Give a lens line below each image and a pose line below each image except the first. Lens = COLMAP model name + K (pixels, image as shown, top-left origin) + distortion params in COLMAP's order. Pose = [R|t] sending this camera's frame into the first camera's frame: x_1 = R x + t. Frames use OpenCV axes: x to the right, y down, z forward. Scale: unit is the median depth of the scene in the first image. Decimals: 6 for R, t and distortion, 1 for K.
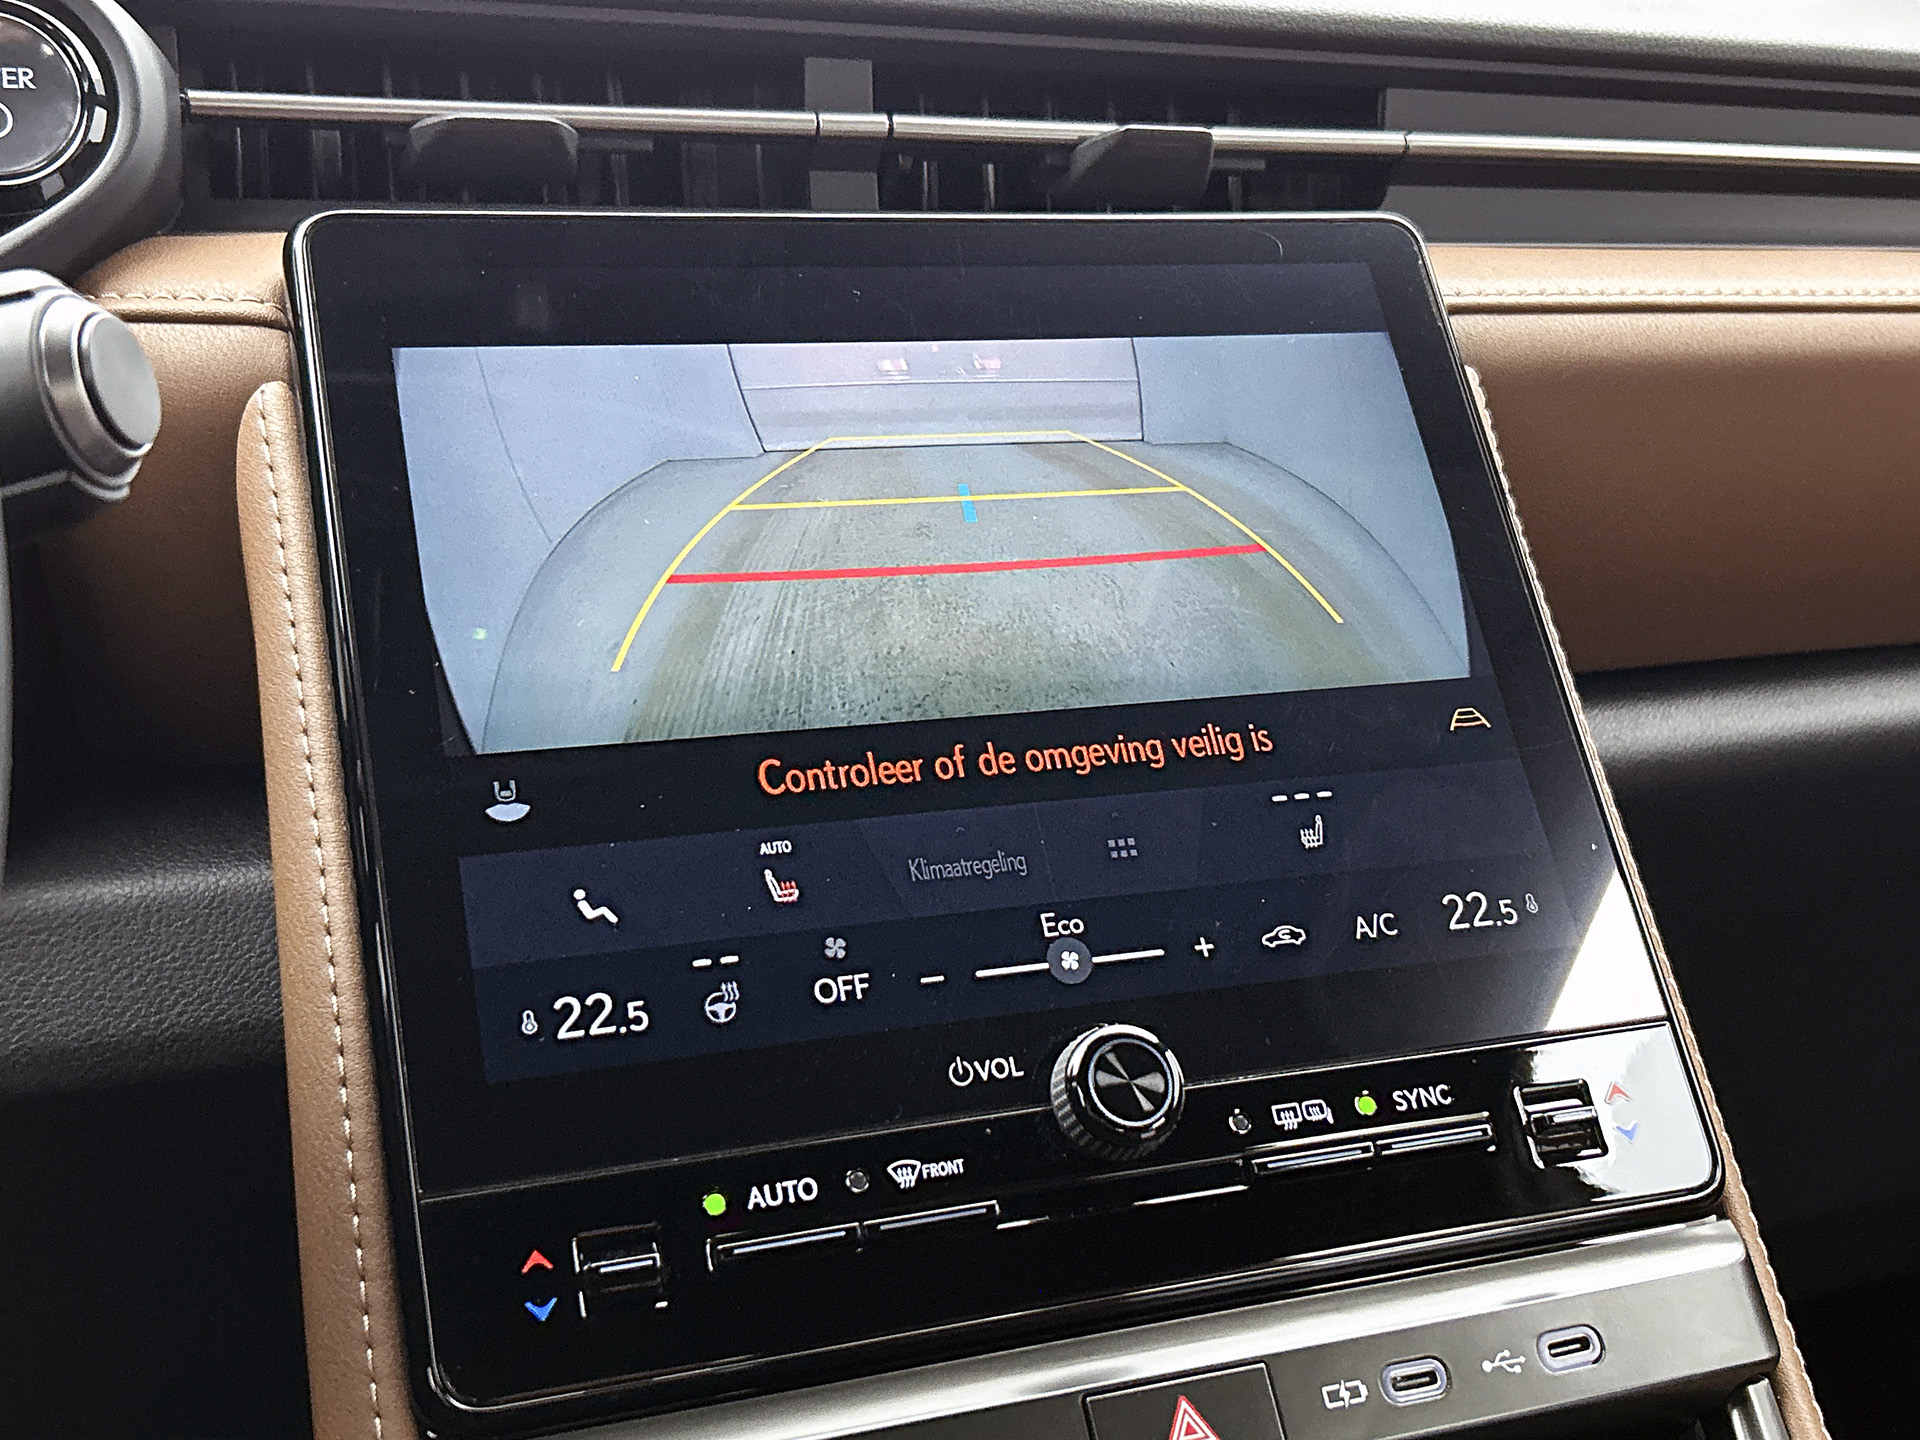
lens RADIAL K [[2216.2, 0, 988.6], [0, 2216.2, 734.9], [0, 0, 1]] dist [0.051940, 0.000000]
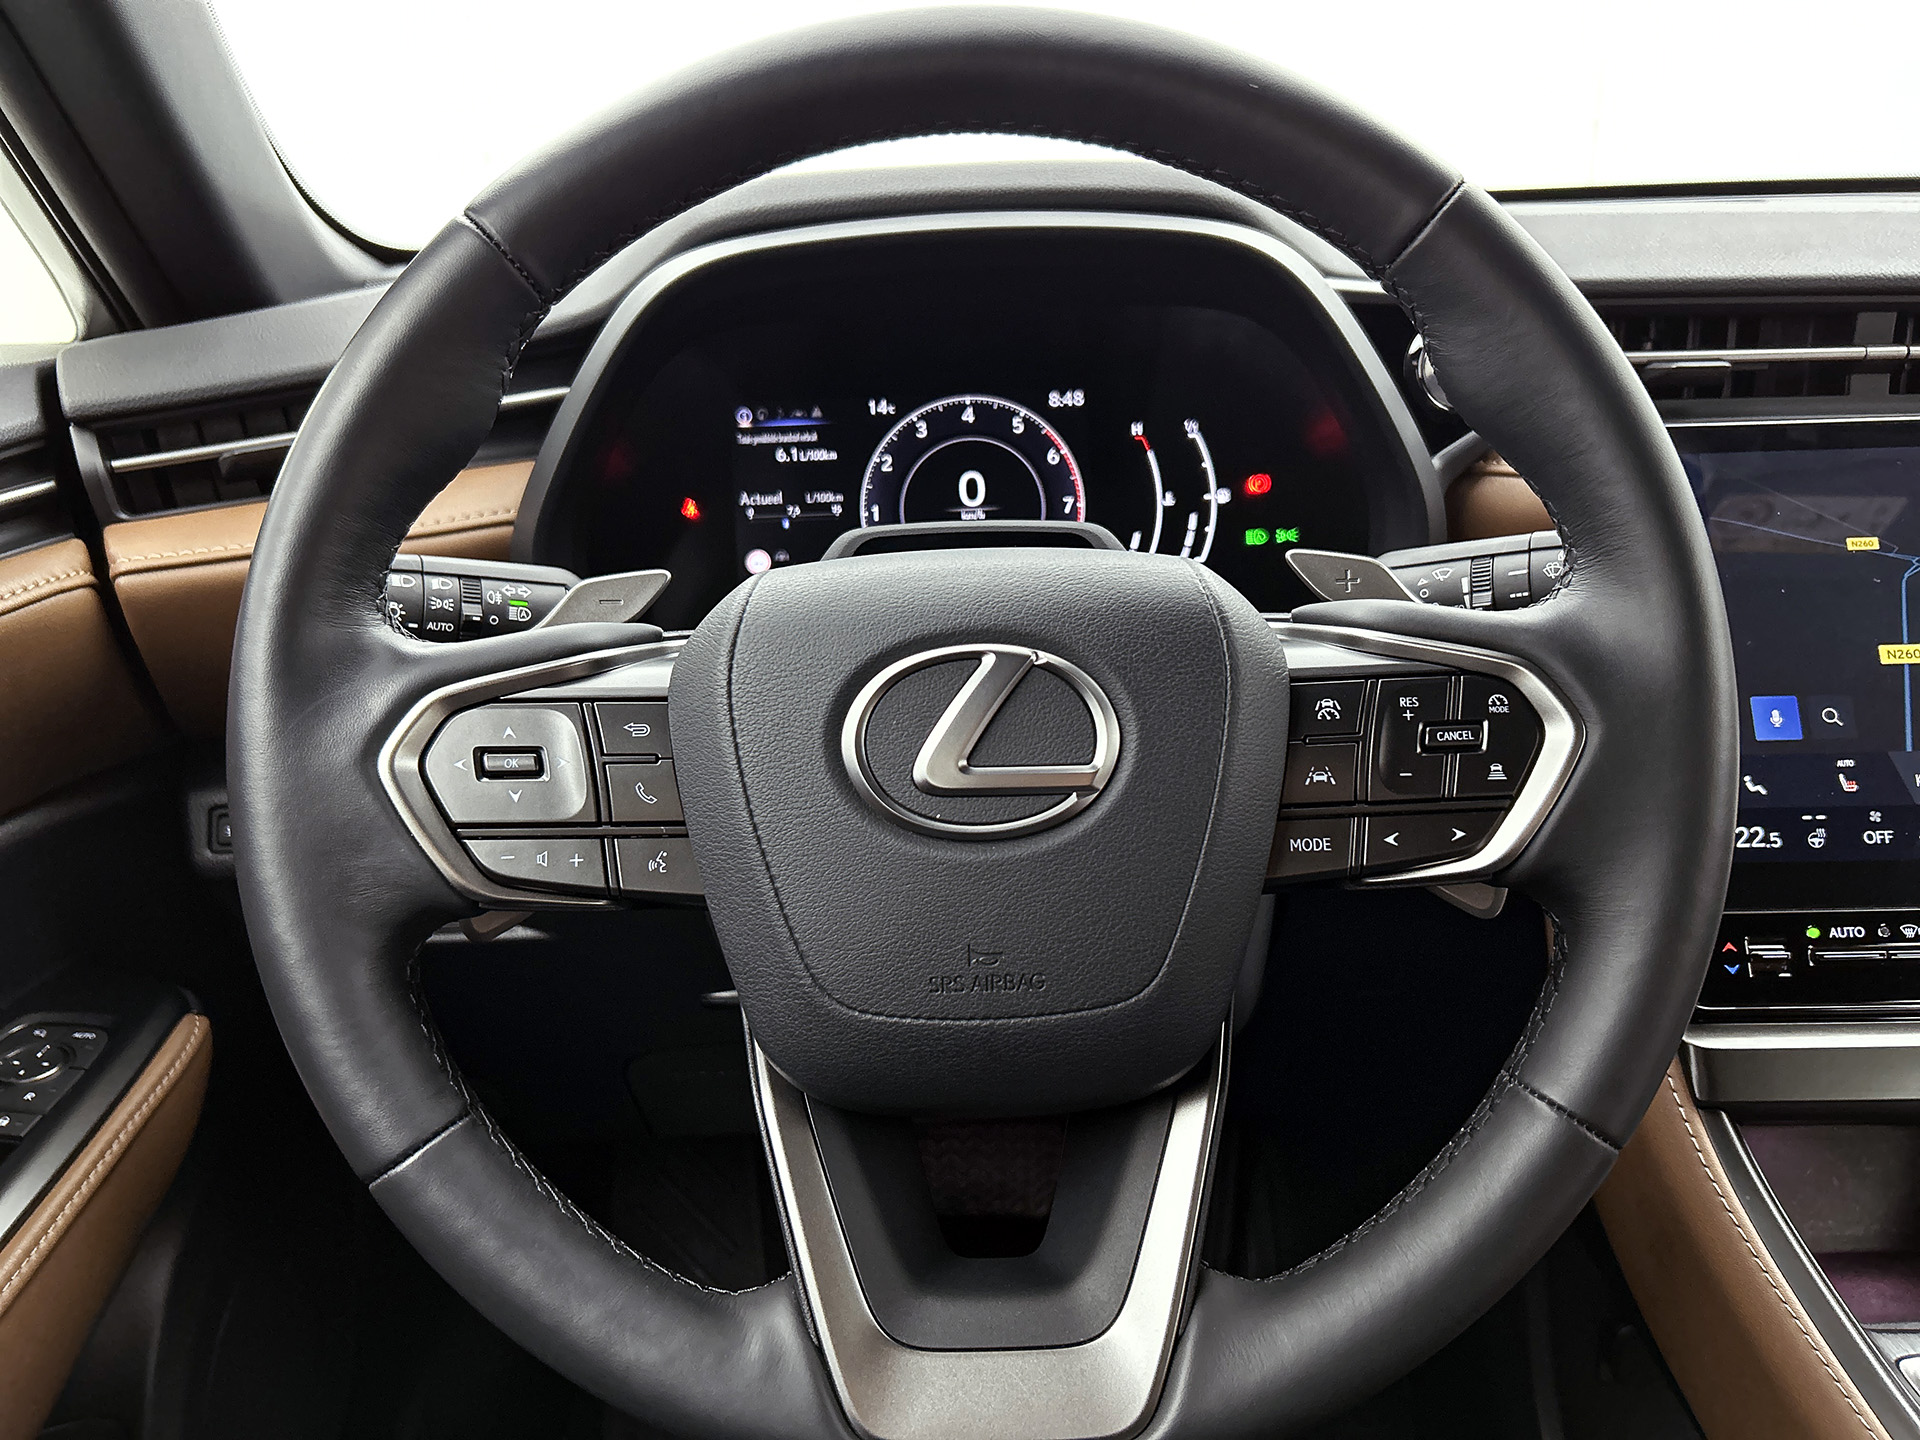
lens RADIAL K [[1455.0, 0, 973.4], [0, 1455.0, 739.0], [0, 0, 1]] dist [0.040659, -0.044049]
pose [[0.927131, 0.109706, -0.358320, -0.360575], [-0.047825, 0.983009, 0.177220, -0.173236], [0.371673, -0.147170, 0.916624, -0.537002]]
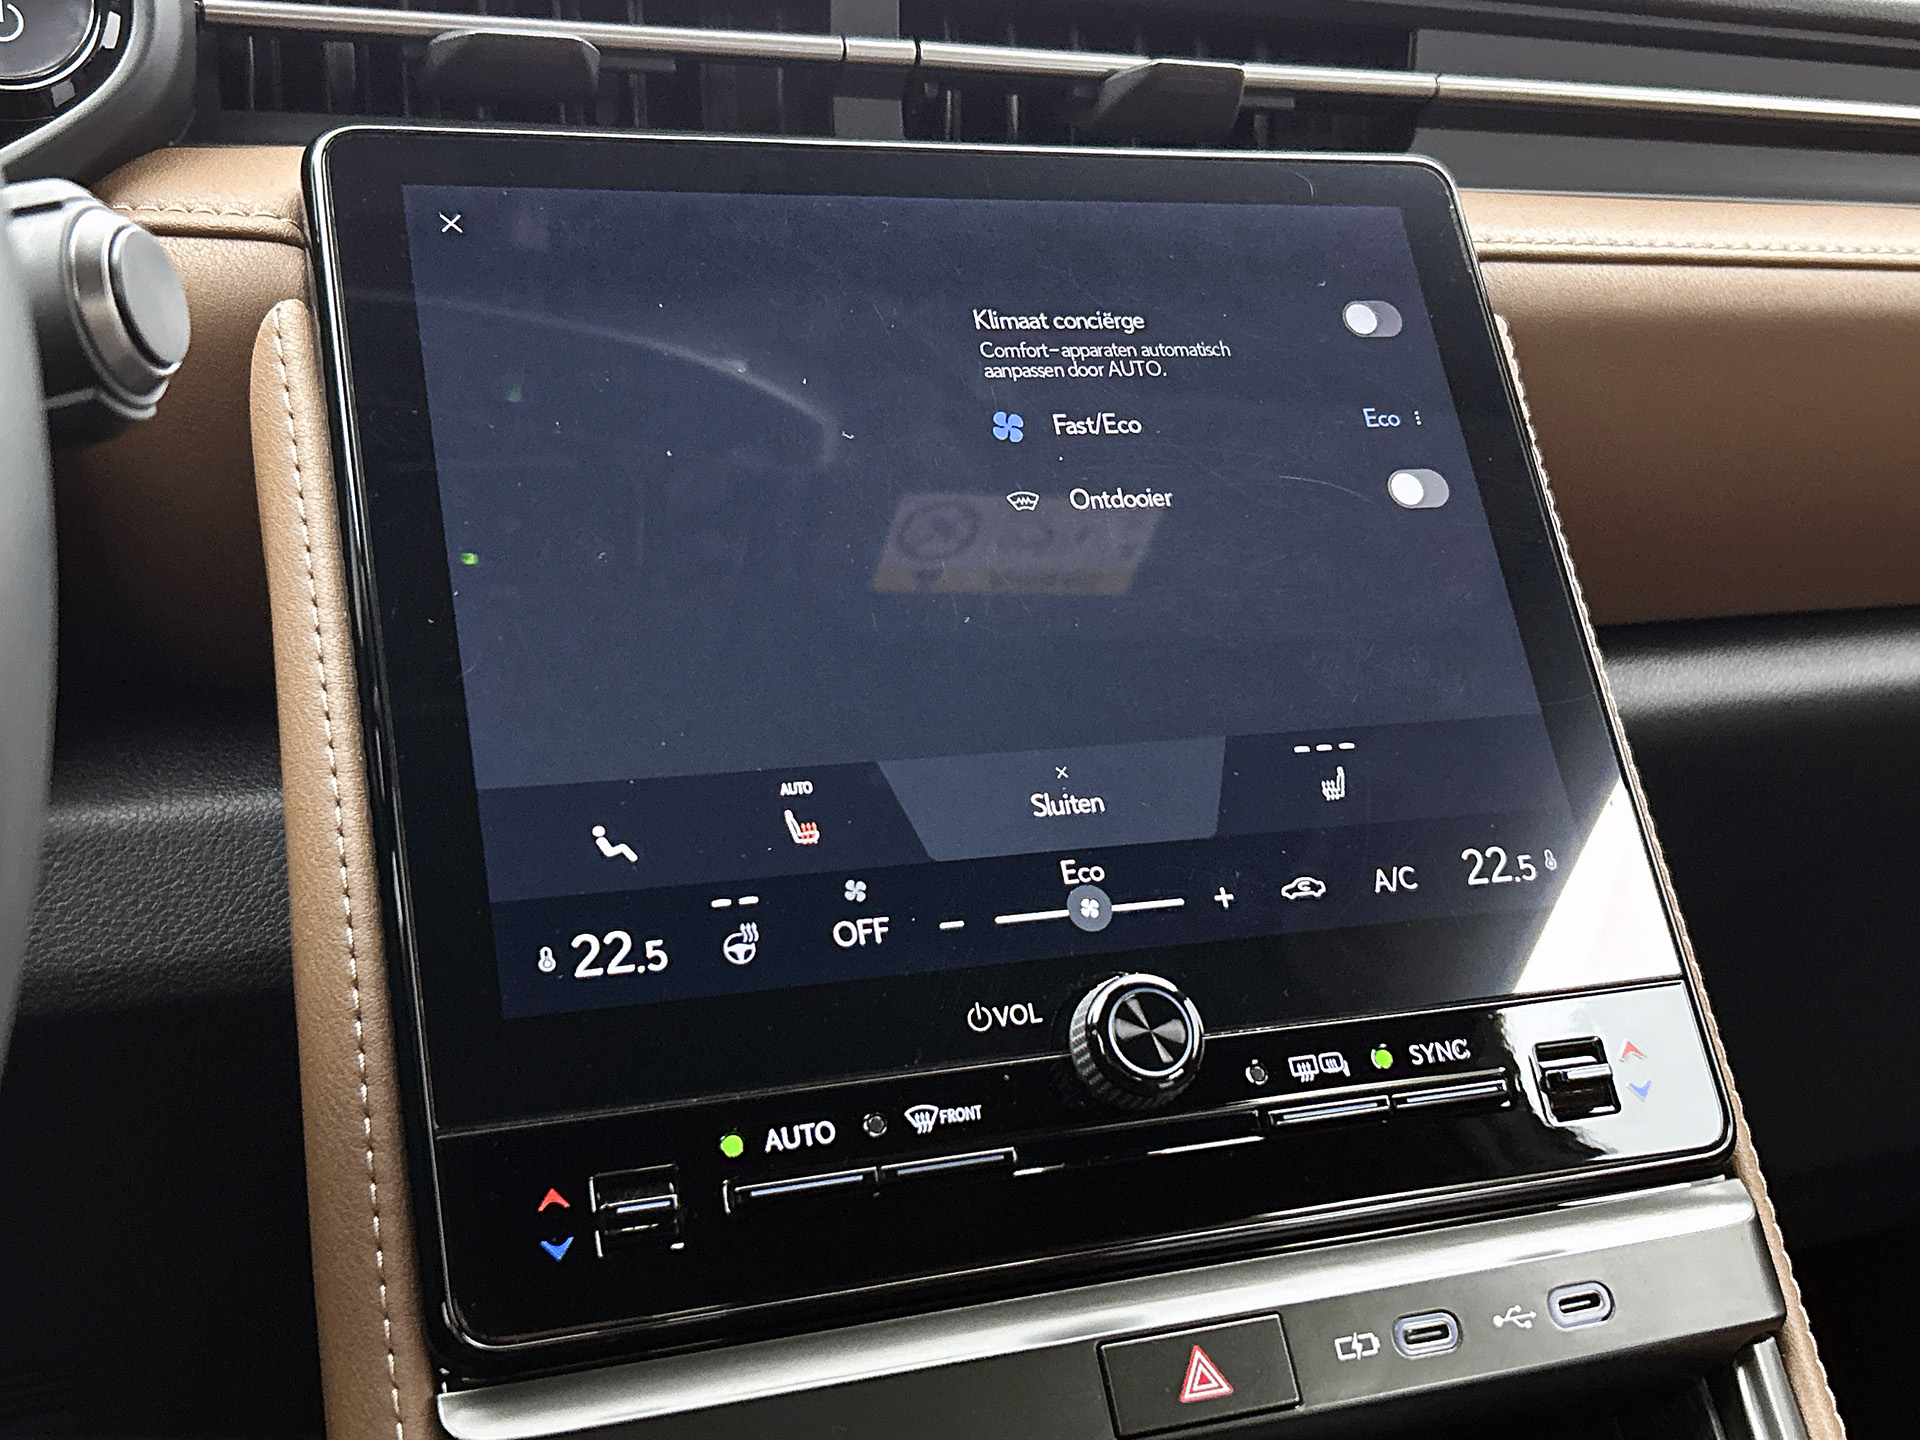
lens RADIAL K [[2216.2, 0, 993.7], [0, 2216.2, 738.2], [0, 0, 1]] dist [0.051940, 0.000000]
pose [[0.999605, 0.022781, 0.016466, -0.024989], [-0.023277, 0.999260, 0.030631, -0.003698], [-0.015756, -0.031002, 0.999395, 0.011428]]
